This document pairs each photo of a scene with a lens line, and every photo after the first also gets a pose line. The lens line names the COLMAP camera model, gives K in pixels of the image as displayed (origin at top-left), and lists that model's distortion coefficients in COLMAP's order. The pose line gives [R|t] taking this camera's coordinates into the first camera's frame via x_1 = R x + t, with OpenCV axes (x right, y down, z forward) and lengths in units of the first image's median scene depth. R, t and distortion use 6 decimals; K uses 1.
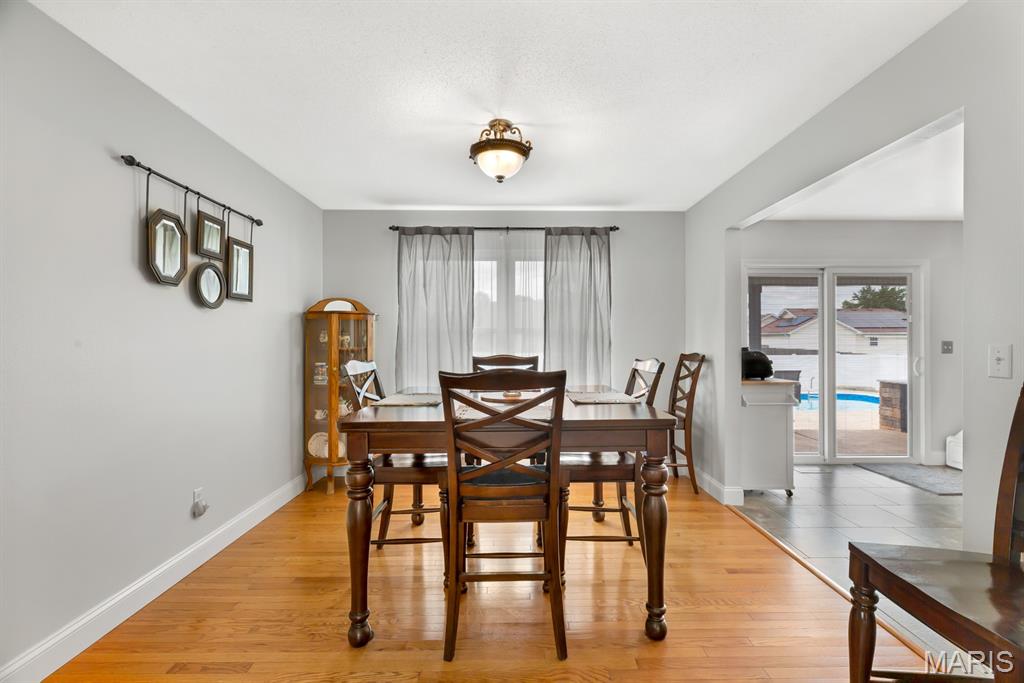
lens RADIAL K [[456.8, 0, 516.4], [0, 456.8, 339.8], [0, 0, 1]] dist [0.001355, 0.001153]
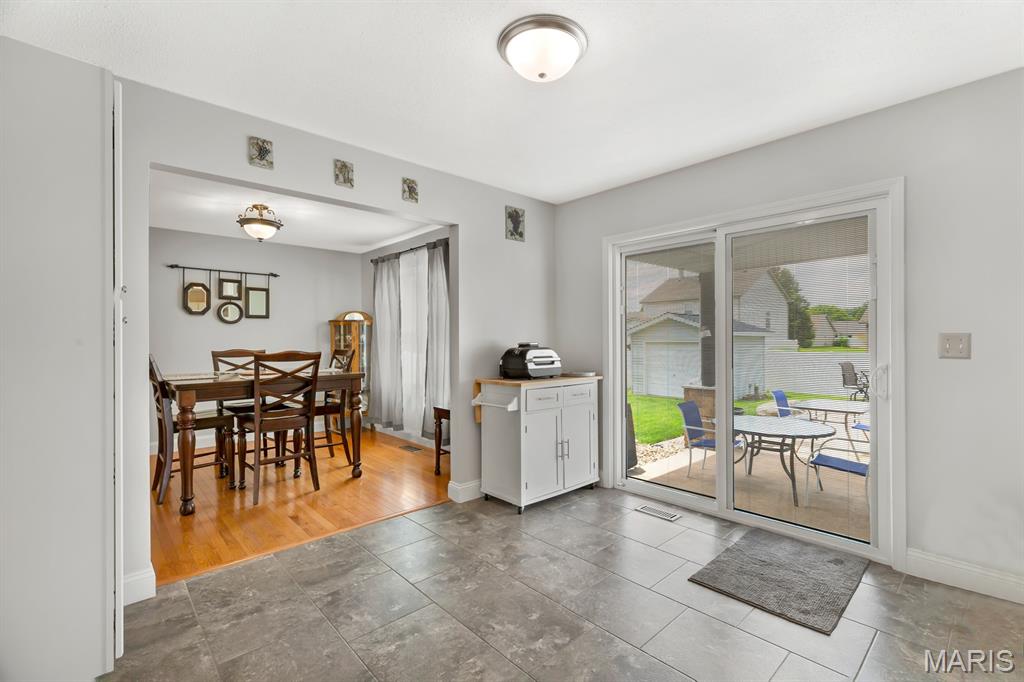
lens RADIAL K [[456.8, 0, 519.9], [0, 456.8, 338.9], [0, 0, 1]] dist [0.001355, 0.001153]
pose [[0.670188, -0.003898, -0.742181, 1.737206], [0.007893, 0.999967, 0.001875, 0.007409], [0.742149, -0.007115, 0.670197, 0.573842]]
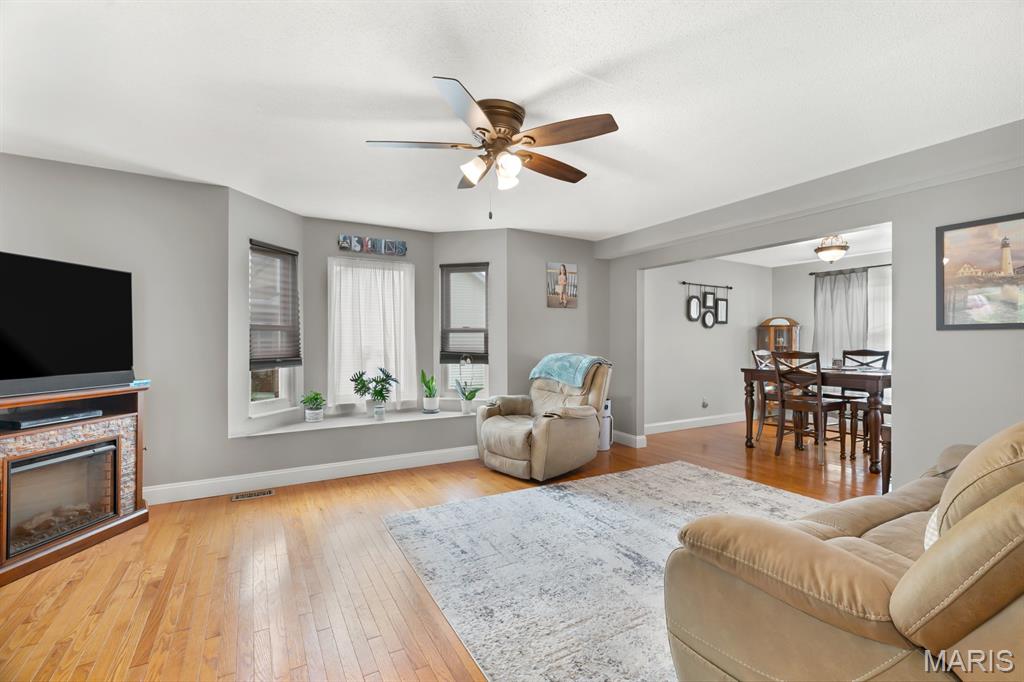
lens RADIAL K [[456.8, 0, 520.0], [0, 456.8, 339.2], [0, 0, 1]] dist [0.001355, 0.001153]
pose [[0.495831, -0.000027, -0.868419, 1.019997], [-0.000582, 1.000000, -0.000364, -0.004375], [0.868419, 0.000686, 0.495831, -1.181719]]
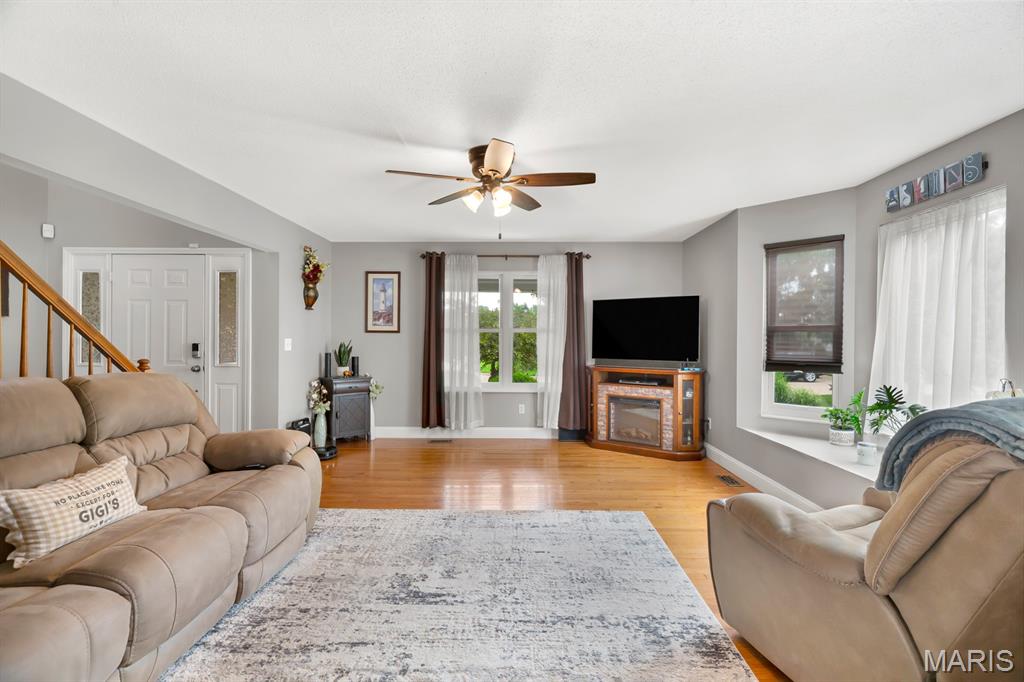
lens RADIAL K [[456.8, 0, 518.9], [0, 456.8, 339.6], [0, 0, 1]] dist [0.001355, 0.001153]
pose [[-0.999705, -0.002619, 0.024150, 0.095810], [-0.002668, 0.999995, -0.001970, -0.002713], [-0.024144, -0.002034, -0.999706, 0.359651]]
